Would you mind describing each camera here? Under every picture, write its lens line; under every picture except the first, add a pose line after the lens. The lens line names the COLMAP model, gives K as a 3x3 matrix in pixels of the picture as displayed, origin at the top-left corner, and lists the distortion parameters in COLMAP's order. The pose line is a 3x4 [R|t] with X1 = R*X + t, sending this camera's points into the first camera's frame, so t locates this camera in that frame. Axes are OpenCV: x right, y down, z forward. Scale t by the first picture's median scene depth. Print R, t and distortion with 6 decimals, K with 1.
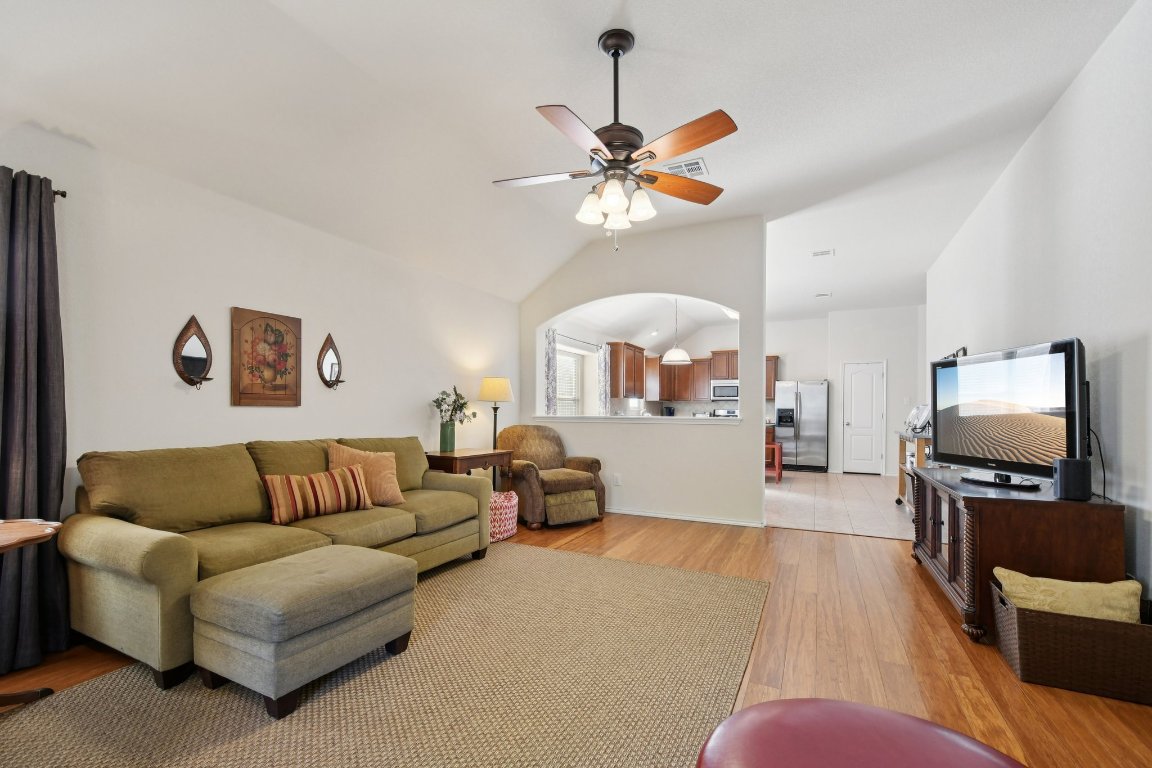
lens RADIAL K [[512.7, 0, 569.8], [0, 512.7, 409.8], [0, 0, 1]] dist [0.001057, -0.002468]
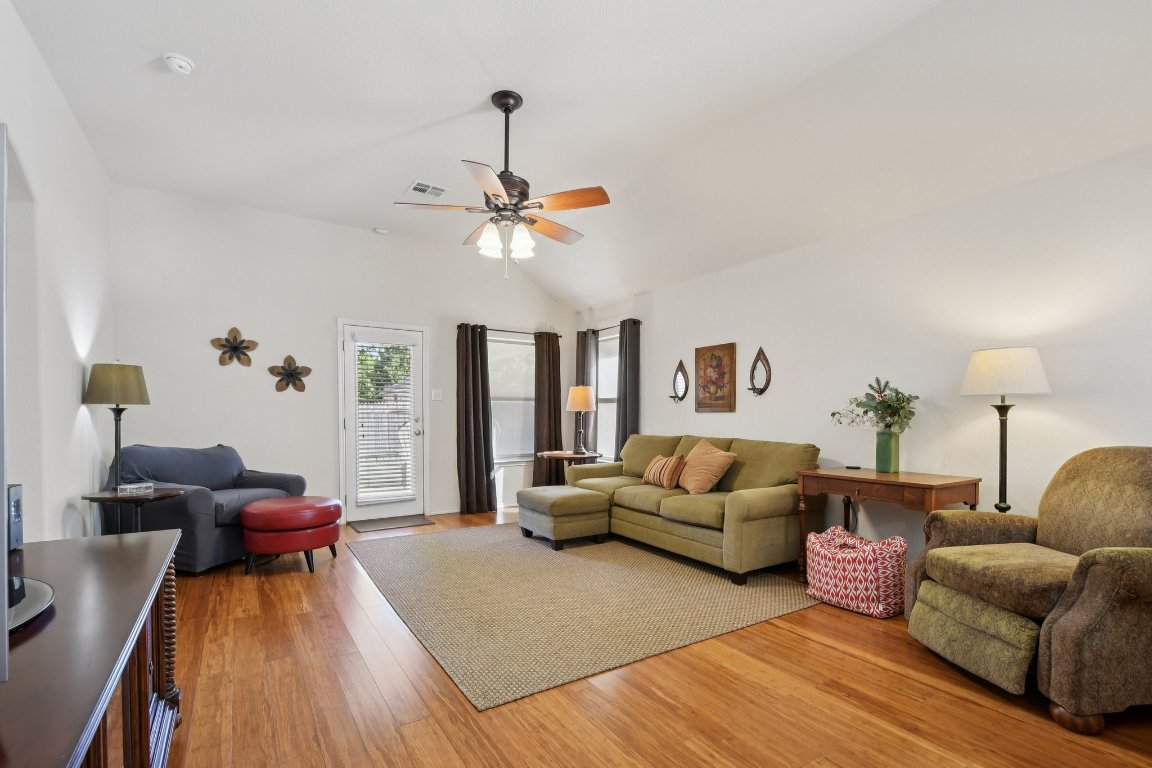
lens RADIAL K [[512.7, 0, 560.9], [0, 512.7, 422.5], [0, 0, 1]] dist [0.001057, -0.002468]
pose [[-0.525750, 0.008539, -0.850596, 0.787036], [0.004036, 0.999963, 0.007544, 0.008825], [0.850629, 0.000533, -0.525765, 1.314488]]
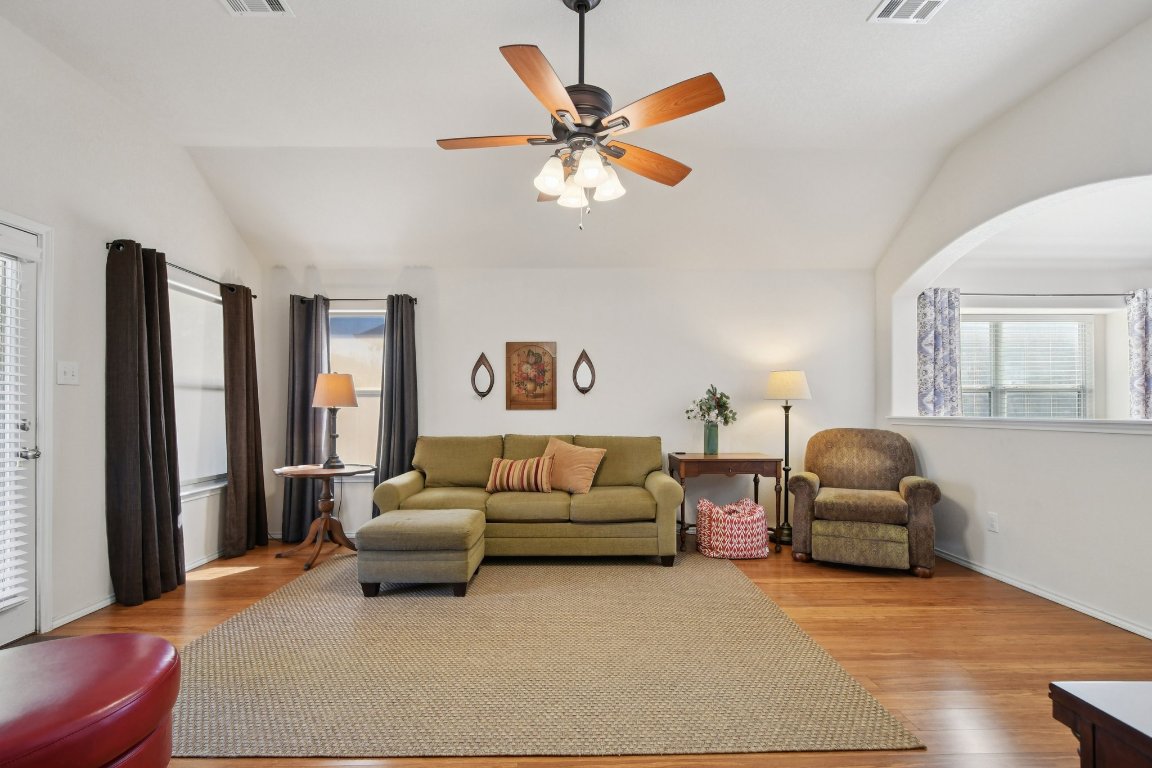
lens RADIAL K [[512.7, 0, 561.0], [0, 512.7, 413.5], [0, 0, 1]] dist [0.001057, -0.002468]
pose [[0.442513, -0.002446, -0.896759, 0.651789], [0.011285, 0.999932, 0.002841, 0.000541], [0.896691, -0.011377, 0.442511, 0.438237]]
